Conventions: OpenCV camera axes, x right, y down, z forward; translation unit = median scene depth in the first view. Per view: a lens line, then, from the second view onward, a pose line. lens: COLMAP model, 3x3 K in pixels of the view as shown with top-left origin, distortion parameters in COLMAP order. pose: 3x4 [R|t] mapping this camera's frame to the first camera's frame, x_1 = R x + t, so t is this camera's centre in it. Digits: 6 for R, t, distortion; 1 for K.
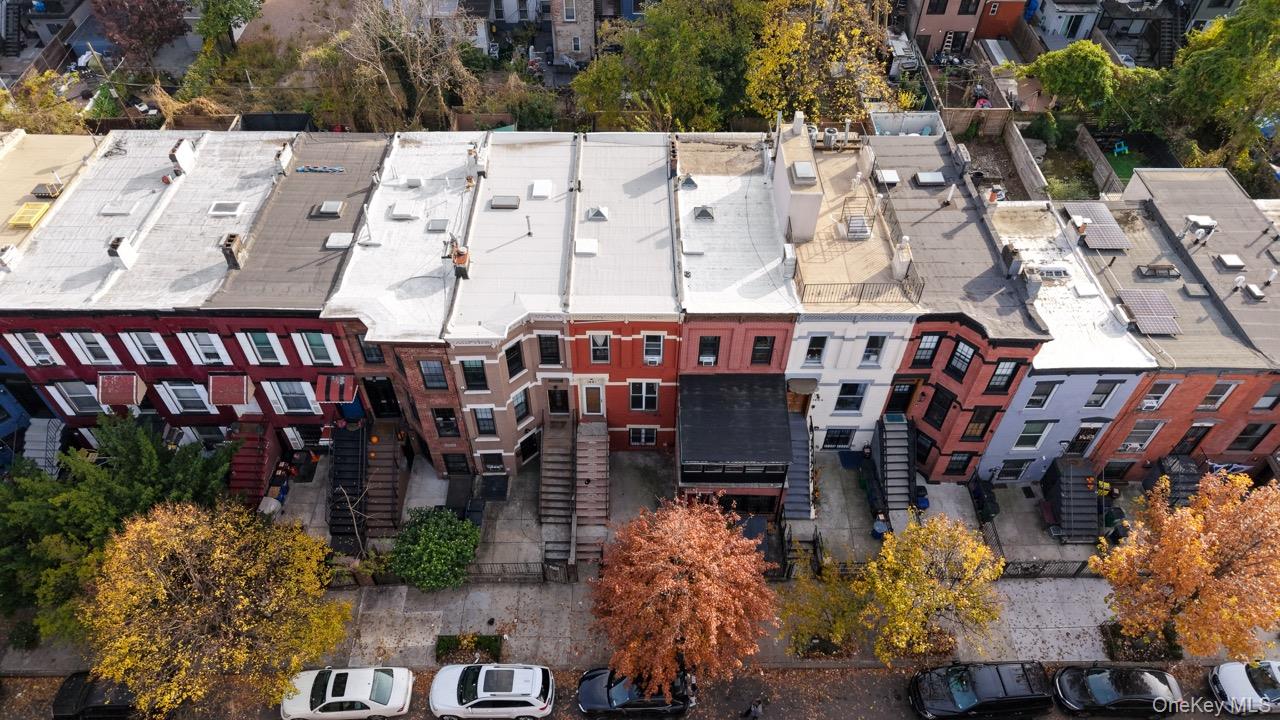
lens RADIAL K [[860.2, 0, 640.0], [0, 860.2, 360.0], [0, 0, 1]] dist [0.015749, 0.000020]
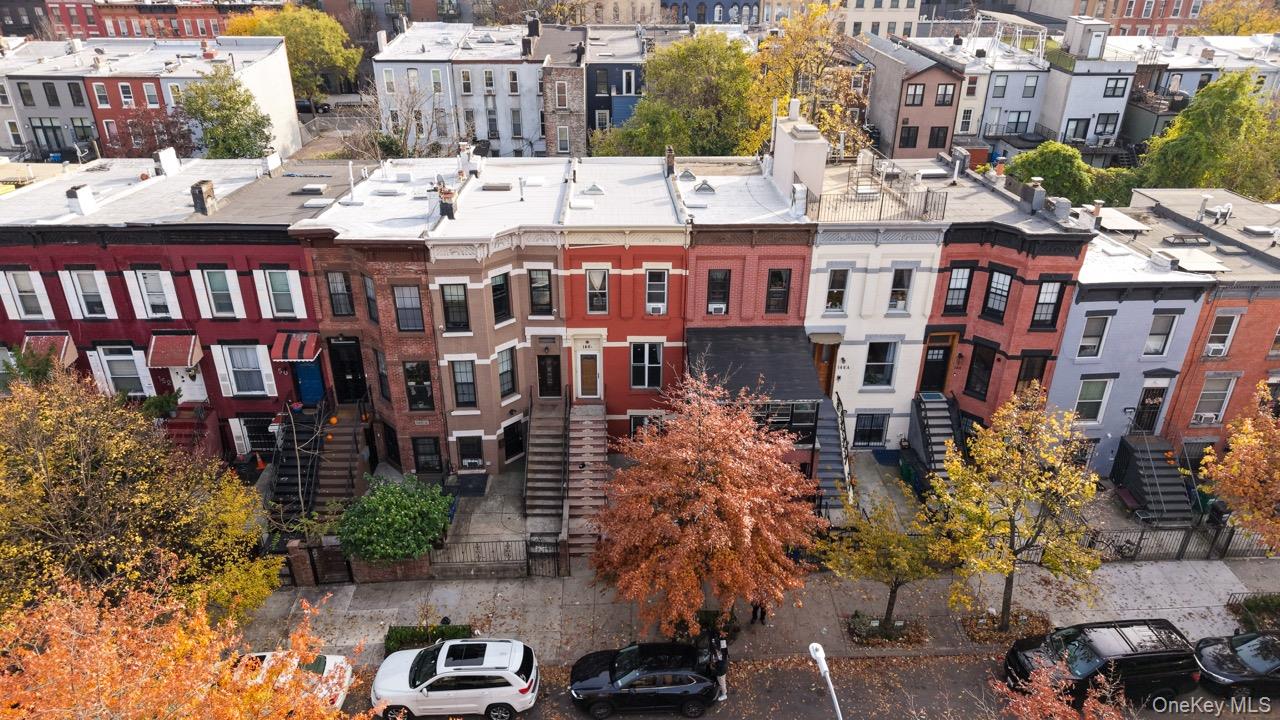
lens RADIAL K [[863.5, 0, 640.0], [0, 863.5, 360.0], [0, 0, 1]] dist [0.009426, 0.002074]
pose [[0.999699, -0.015189, 0.019262, -0.019843], [0.021111, 0.932612, -0.360263, 0.369058], [-0.012492, 0.360561, 0.932652, 0.179514]]
